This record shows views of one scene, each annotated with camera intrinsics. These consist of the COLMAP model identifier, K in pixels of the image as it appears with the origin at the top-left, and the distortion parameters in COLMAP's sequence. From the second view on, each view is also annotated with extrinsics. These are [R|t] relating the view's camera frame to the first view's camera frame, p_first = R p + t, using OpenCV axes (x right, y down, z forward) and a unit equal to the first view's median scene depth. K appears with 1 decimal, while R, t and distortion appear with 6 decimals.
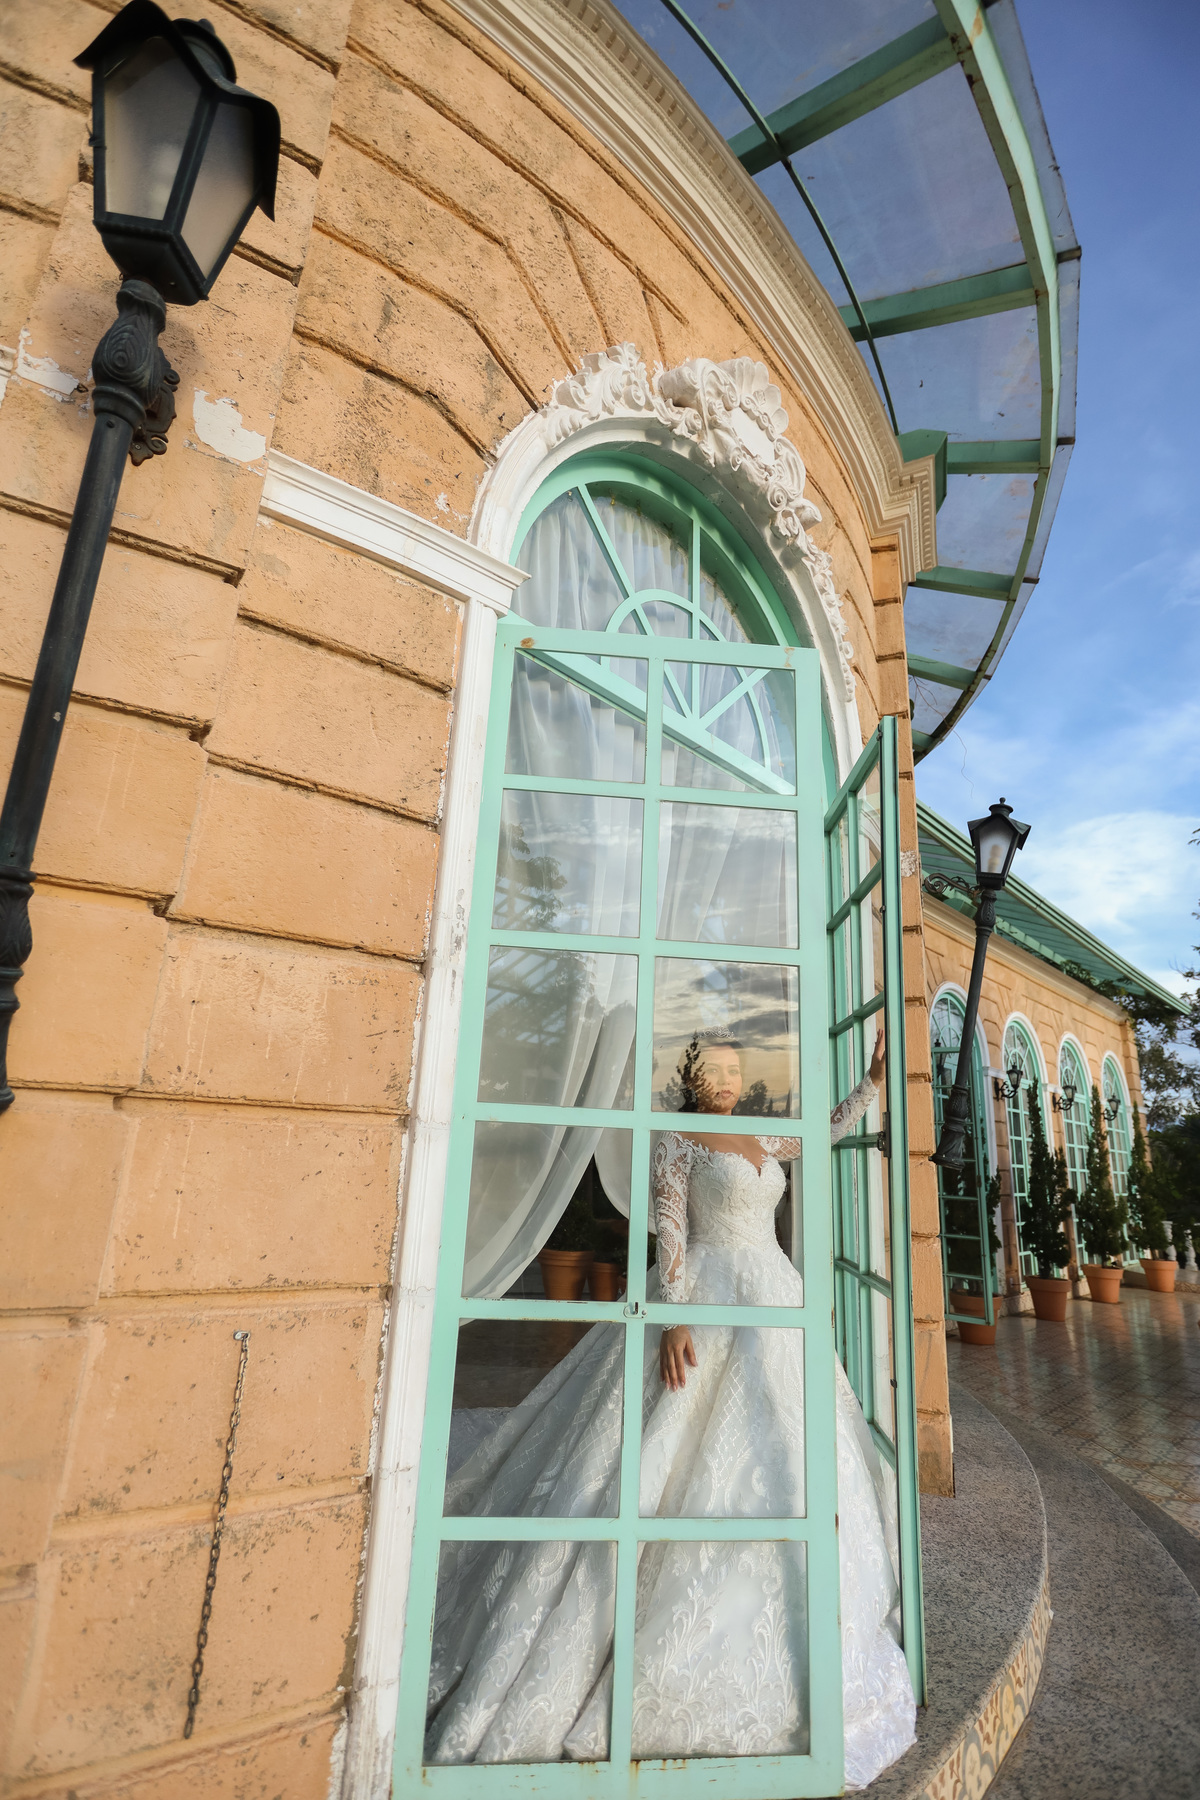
lens RADIAL K [[858.4, 0, 602.5], [0, 858.4, 901.6], [0, 0, 1]] dist [-0.007694, 0.002614]
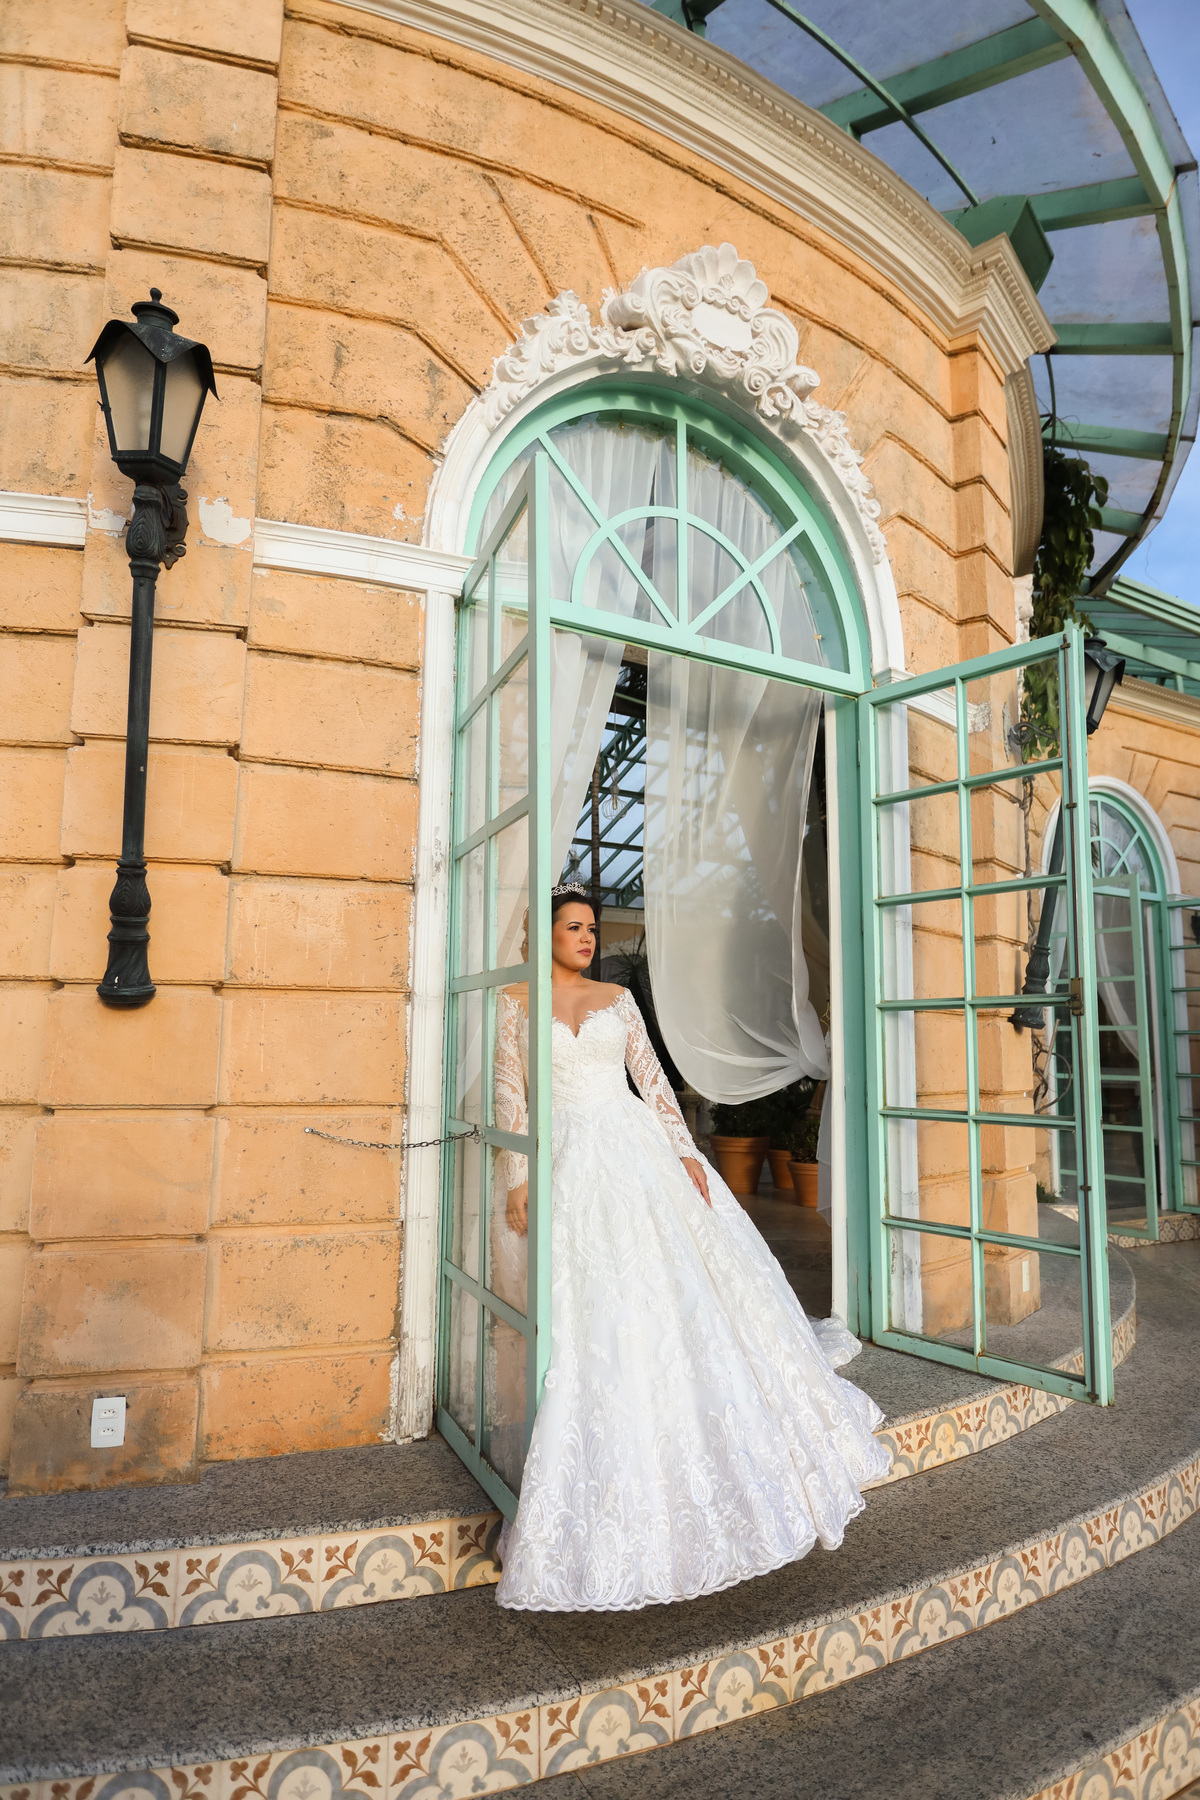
lens RADIAL K [[1096.8, 0, 599.5], [0, 1096.8, 900.5], [0, 0, 1]] dist [-0.001067, 0.000091]
pose [[0.961589, -0.071426, -0.265039, 0.502540], [0.108358, 0.985910, 0.127435, -0.087480], [0.252202, -0.151259, 0.955780, -0.563056]]
